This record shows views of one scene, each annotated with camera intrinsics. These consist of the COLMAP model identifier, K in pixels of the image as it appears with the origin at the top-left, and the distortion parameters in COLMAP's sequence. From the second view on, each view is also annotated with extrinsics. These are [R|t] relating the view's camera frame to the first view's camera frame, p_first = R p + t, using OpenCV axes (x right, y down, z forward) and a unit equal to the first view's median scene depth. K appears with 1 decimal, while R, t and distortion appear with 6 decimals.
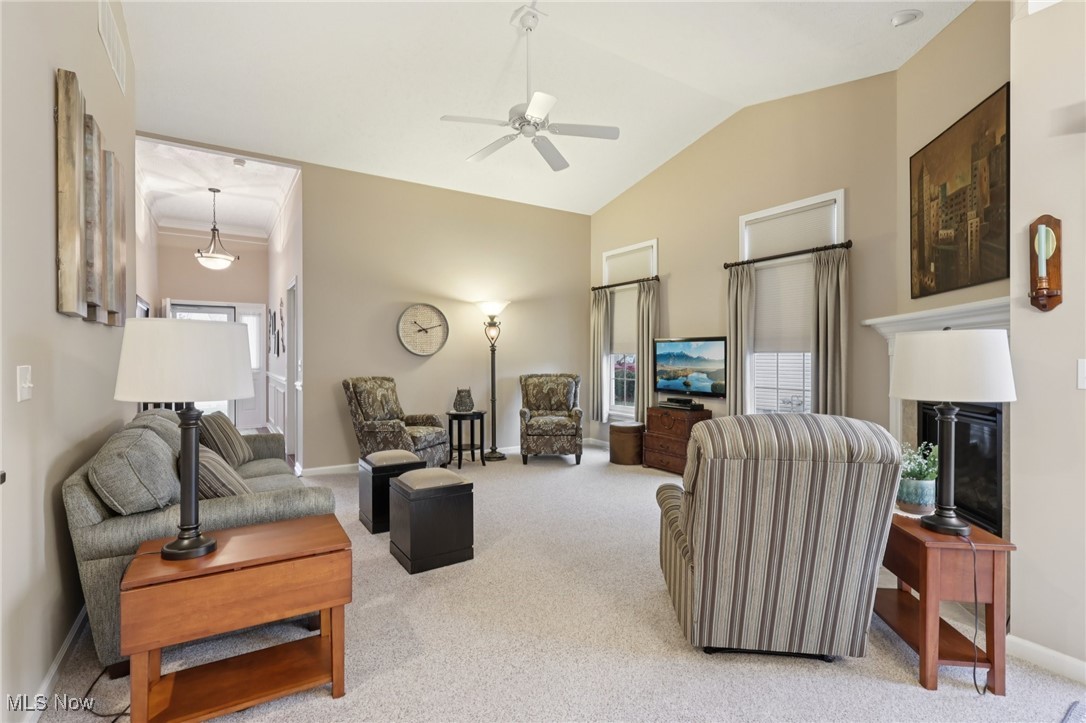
lens RADIAL K [[506.2, 0, 547.4], [0, 506.2, 355.8], [0, 0, 1]] dist [-0.002921, 0.000684]
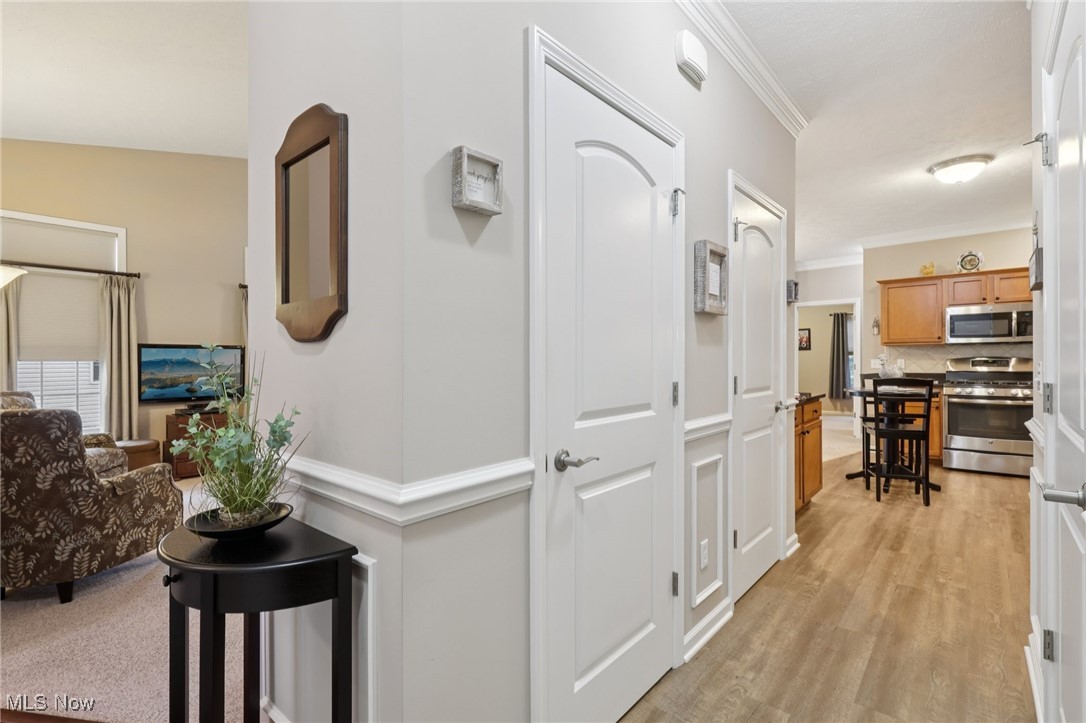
lens RADIAL K [[506.2, 0, 532.6], [0, 506.2, 360.6], [0, 0, 1]] dist [-0.002921, 0.000684]
pose [[-0.271974, 0.000570, 0.962304, -0.972940], [0.009198, 0.999956, 0.002008, 0.000571], [-0.962261, 0.009397, -0.271968, 0.672791]]
